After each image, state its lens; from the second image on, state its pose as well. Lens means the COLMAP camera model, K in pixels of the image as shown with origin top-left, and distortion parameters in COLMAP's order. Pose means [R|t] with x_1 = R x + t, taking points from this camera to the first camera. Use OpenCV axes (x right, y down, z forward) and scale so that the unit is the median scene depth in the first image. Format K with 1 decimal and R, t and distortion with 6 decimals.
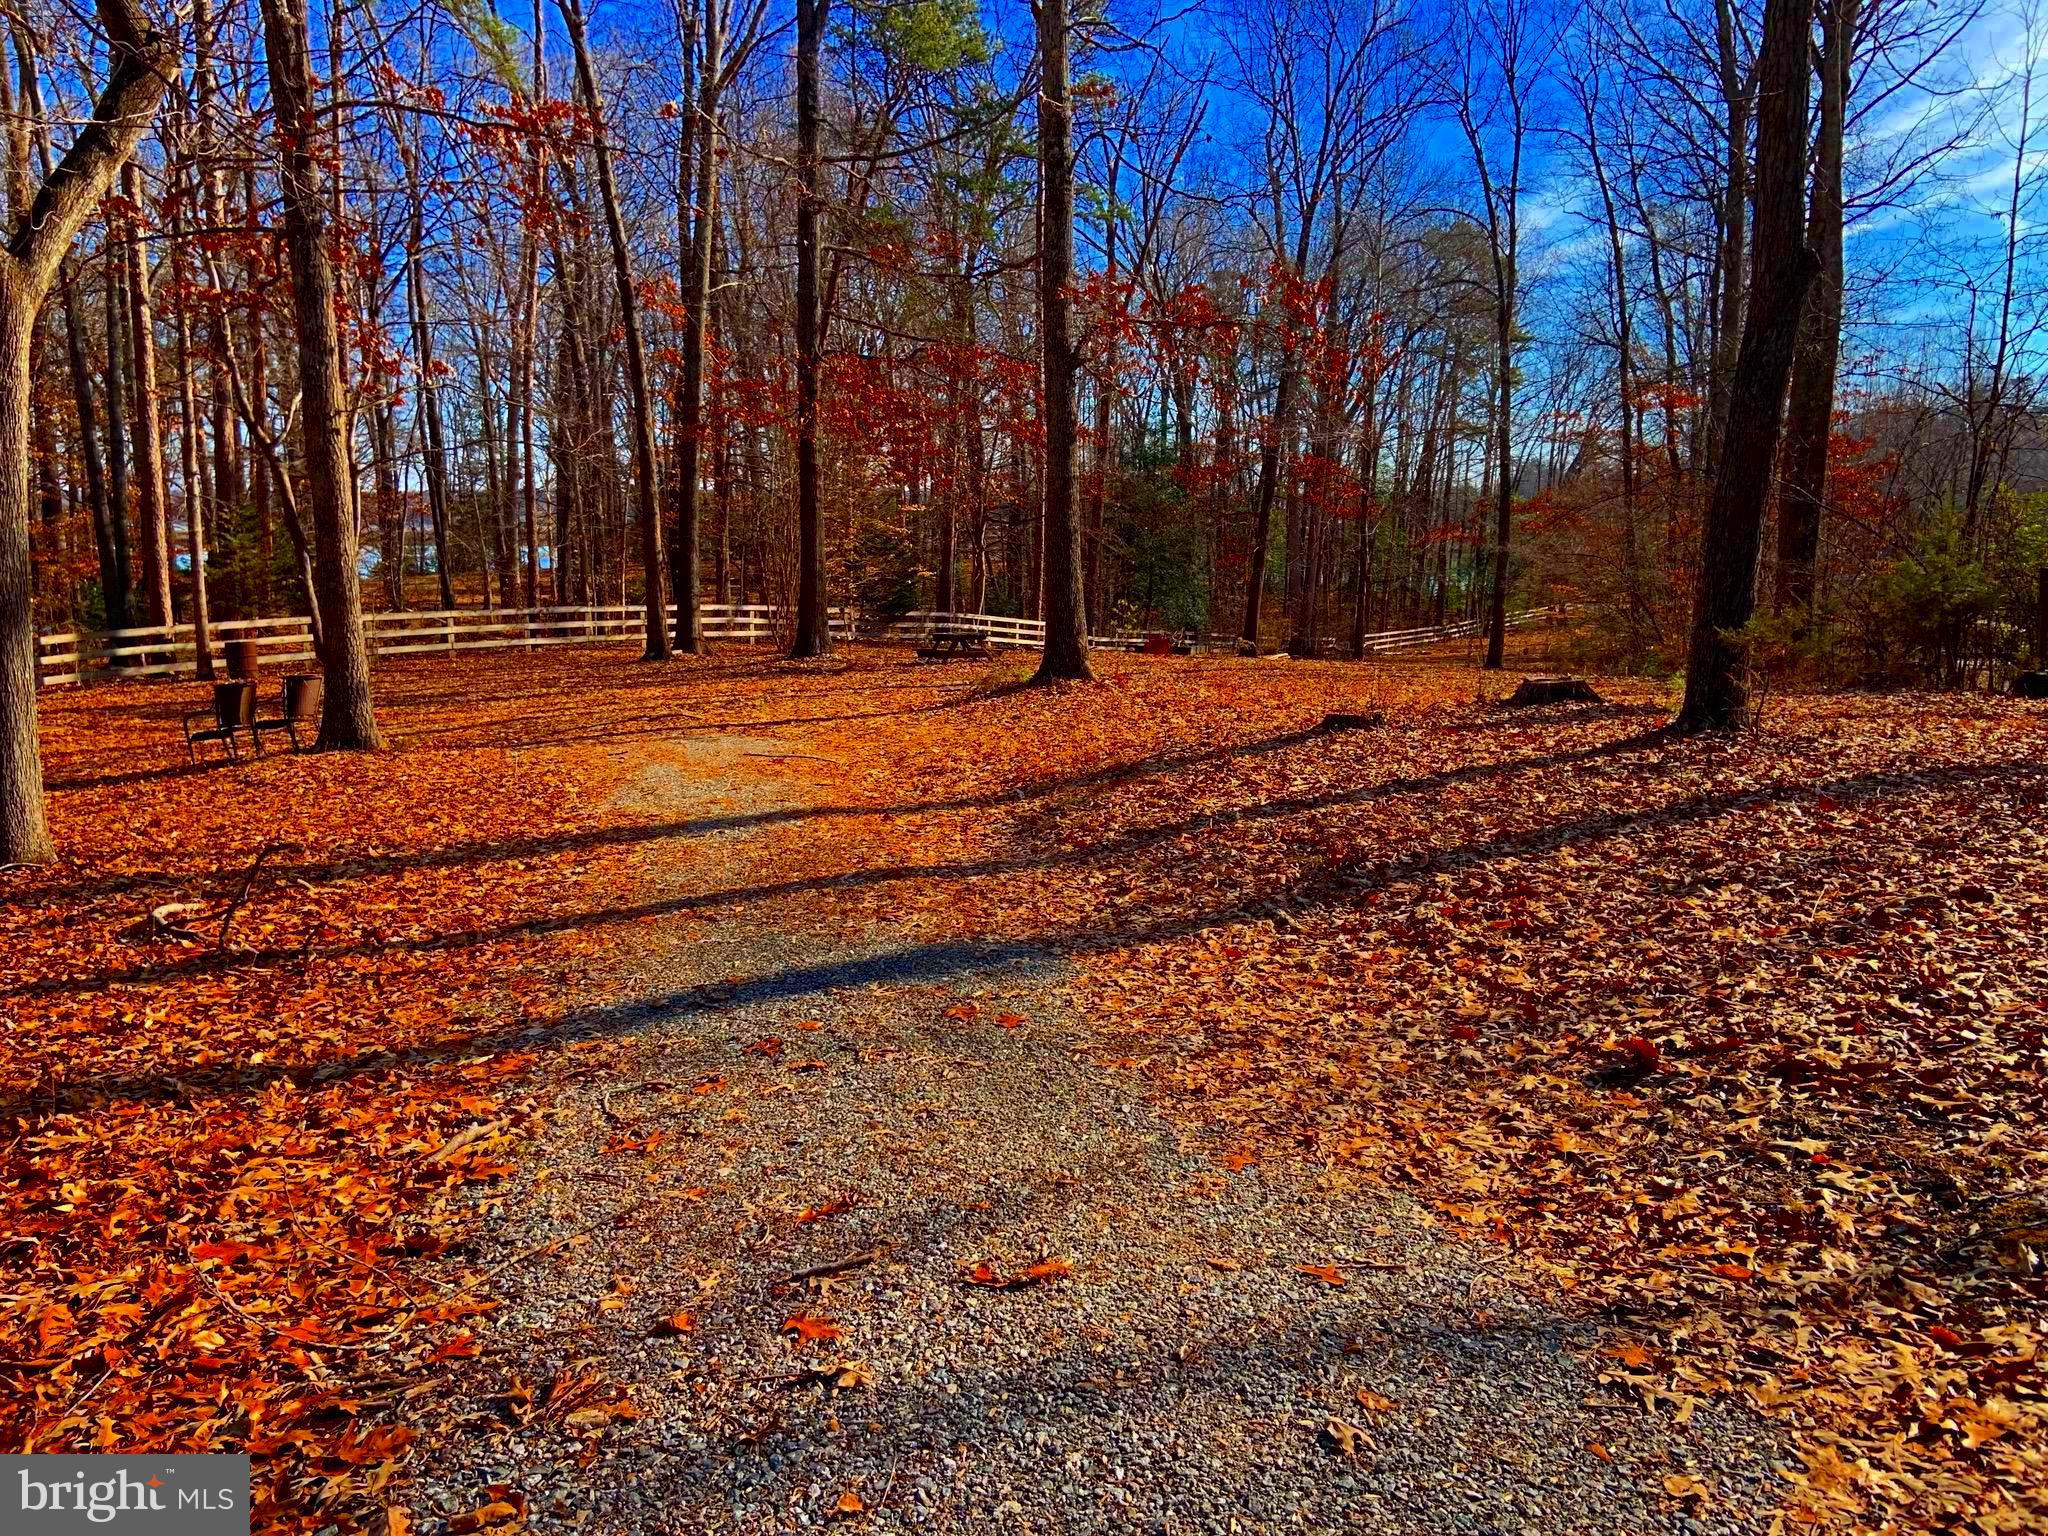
lens RADIAL K [[1501.6, 0, 1025.1], [0, 1501.6, 747.0], [0, 0, 1]] dist [0.130103, -0.159918]
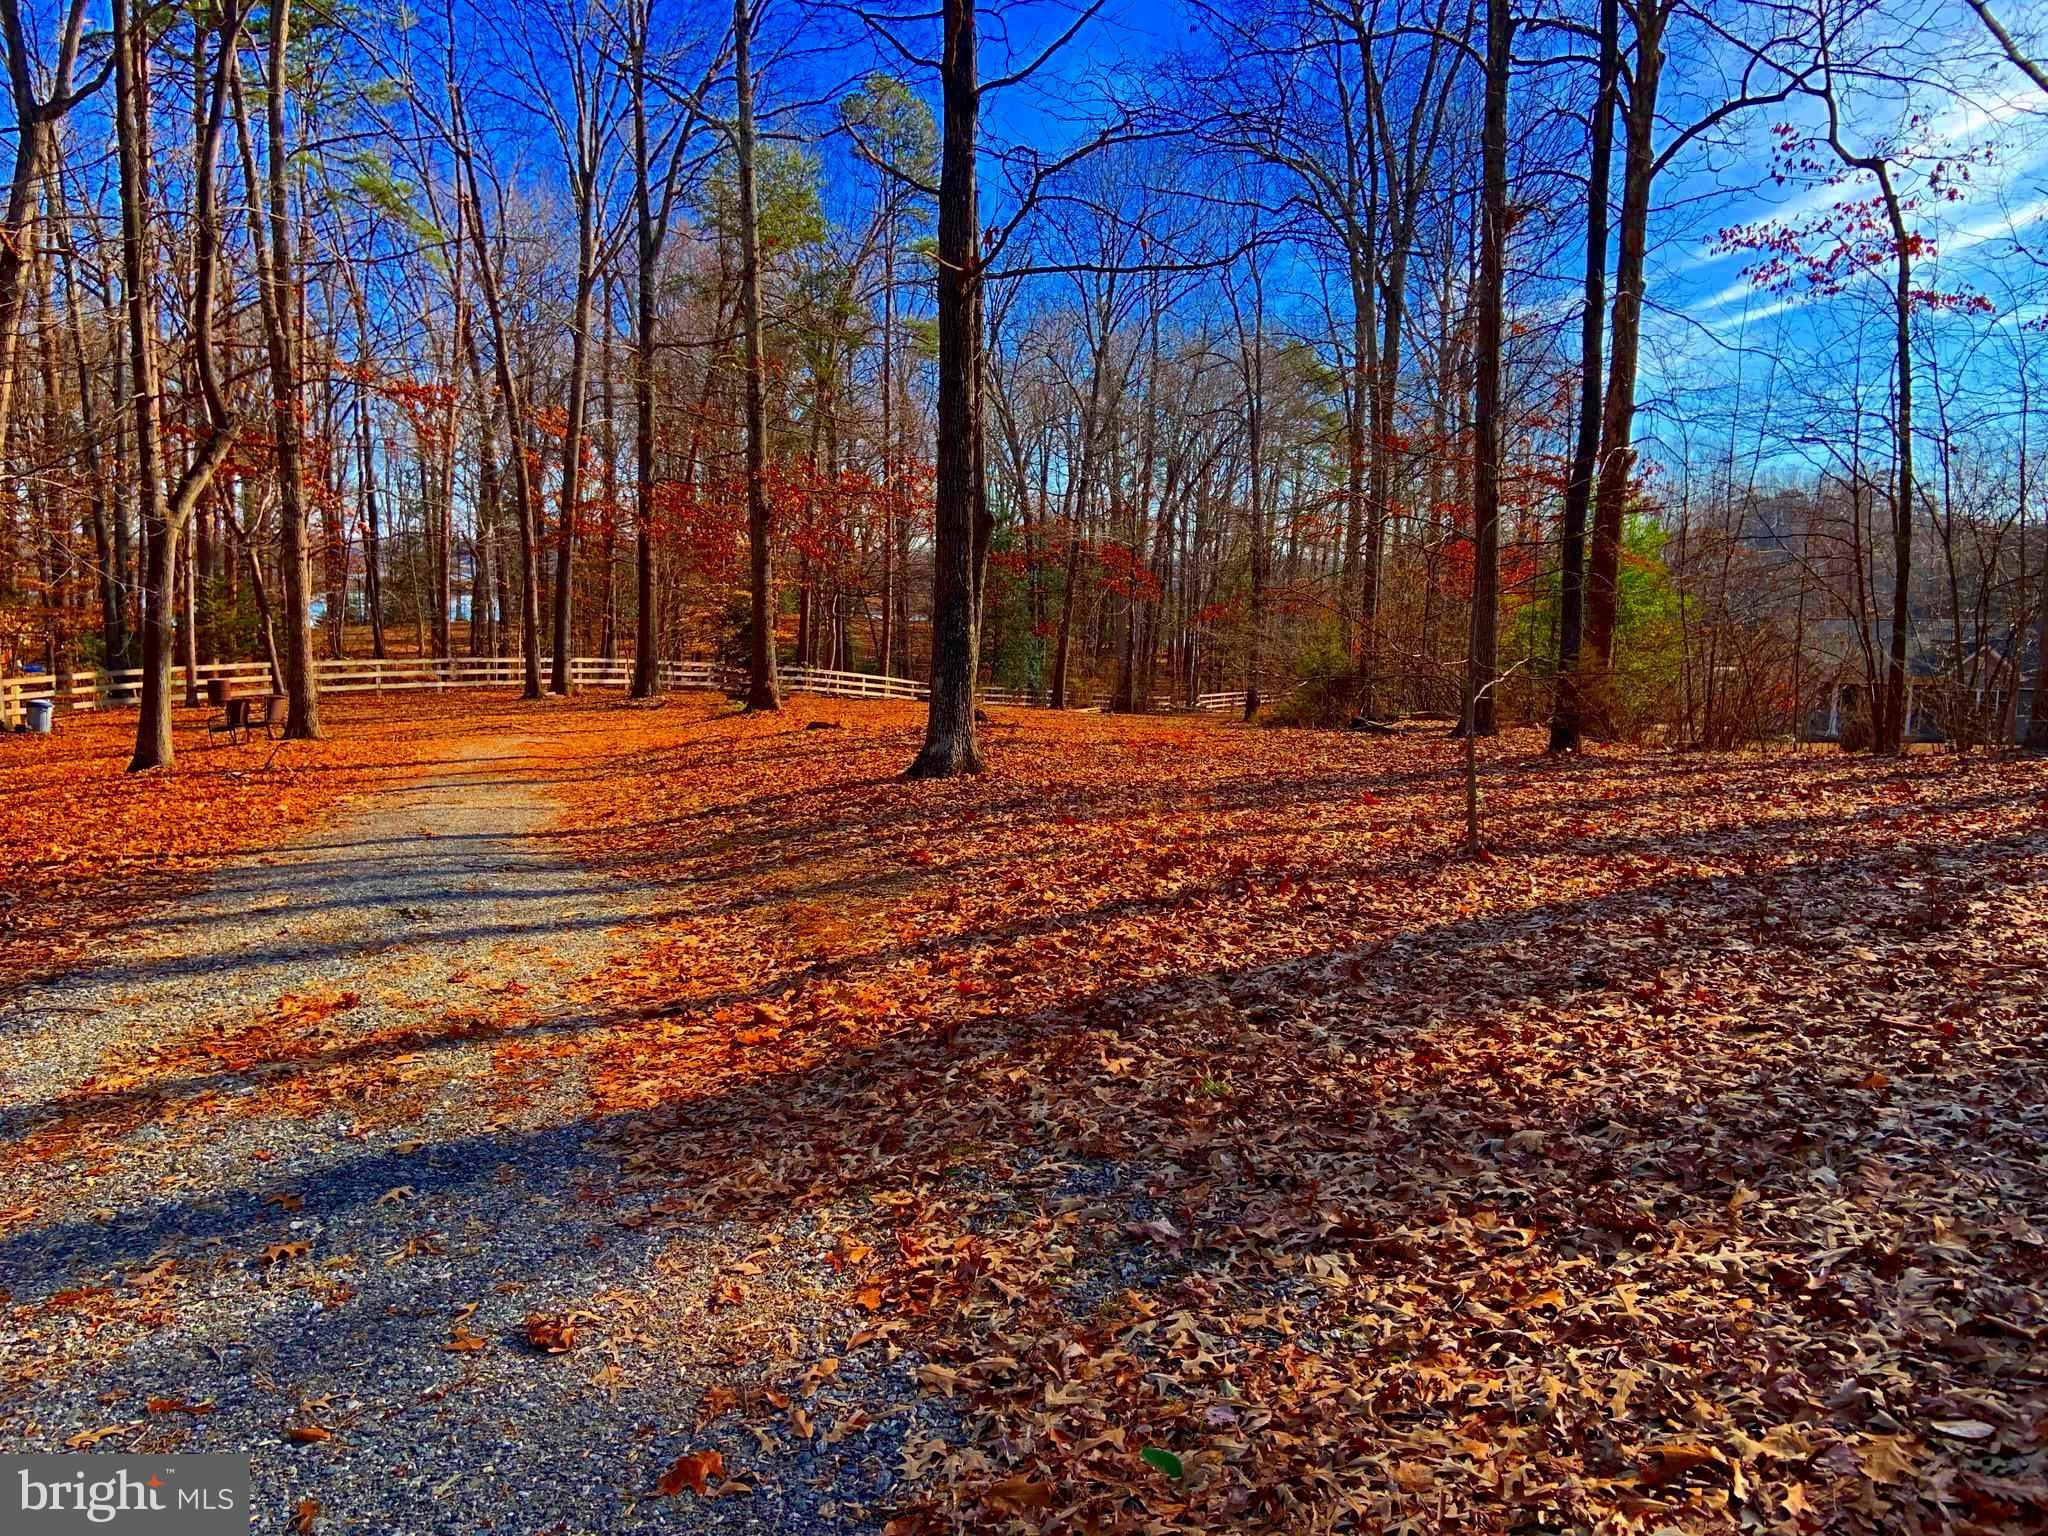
lens RADIAL K [[1501.6, 0, 1025.1], [0, 1501.6, 747.0], [0, 0, 1]] dist [0.130103, -0.159918]
pose [[0.999357, 0.016862, 0.031634, 0.148231], [-0.015639, 0.999136, -0.038516, 0.029490], [-0.032257, 0.037997, 0.998757, -0.349949]]
